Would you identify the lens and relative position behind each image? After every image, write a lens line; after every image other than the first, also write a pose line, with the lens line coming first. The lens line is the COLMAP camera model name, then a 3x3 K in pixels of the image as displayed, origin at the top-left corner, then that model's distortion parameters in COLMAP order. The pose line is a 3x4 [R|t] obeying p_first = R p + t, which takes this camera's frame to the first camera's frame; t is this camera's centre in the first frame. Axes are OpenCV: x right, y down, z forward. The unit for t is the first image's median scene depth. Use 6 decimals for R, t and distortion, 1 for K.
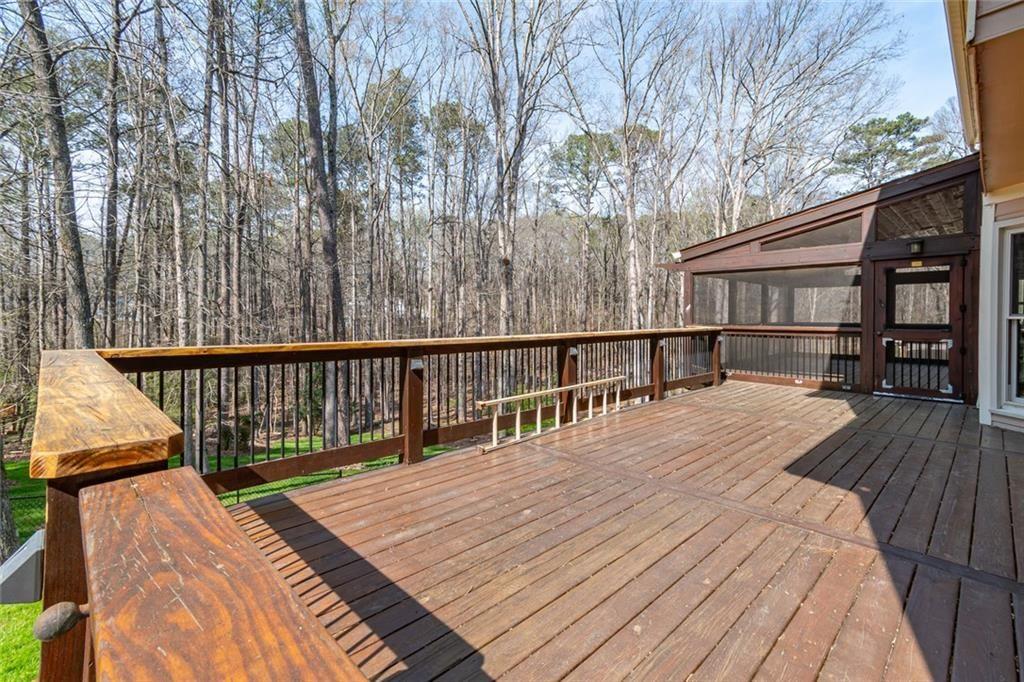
lens RADIAL K [[449.6, 0, 507.4], [0, 449.6, 294.0], [0, 0, 1]] dist [0.040992, 0.001087]
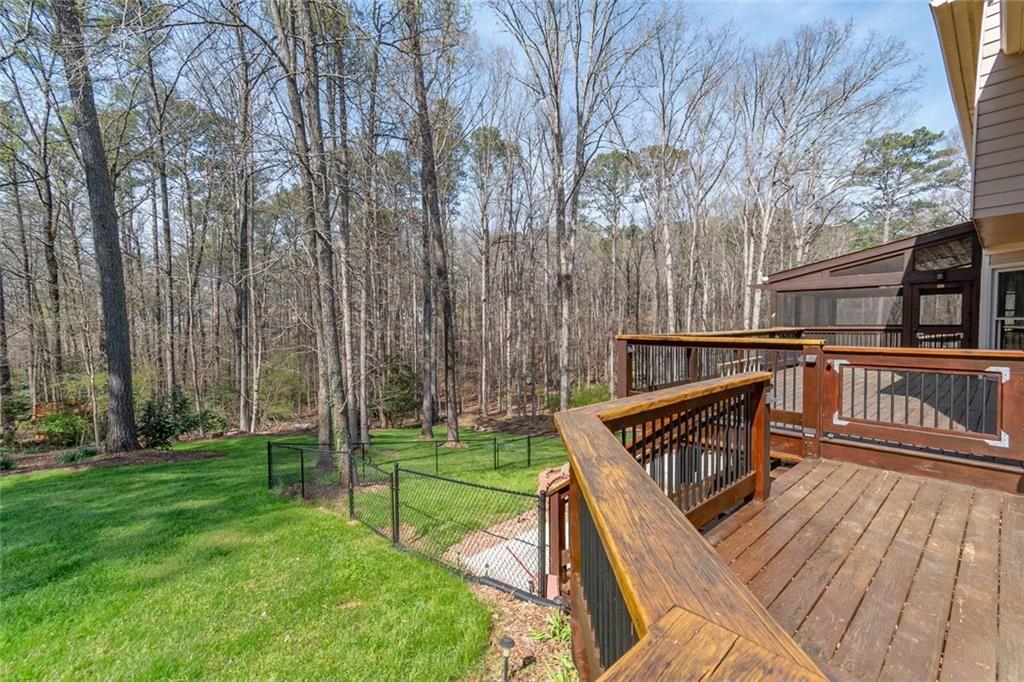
lens RADIAL K [[449.6, 0, 493.0], [0, 449.6, 314.2], [0, 0, 1]] dist [0.040992, 0.001087]
pose [[0.999633, -0.009623, -0.025331, -0.132341], [0.010320, 0.999567, 0.027538, -0.006225], [0.025055, -0.027789, 0.999300, -0.138451]]
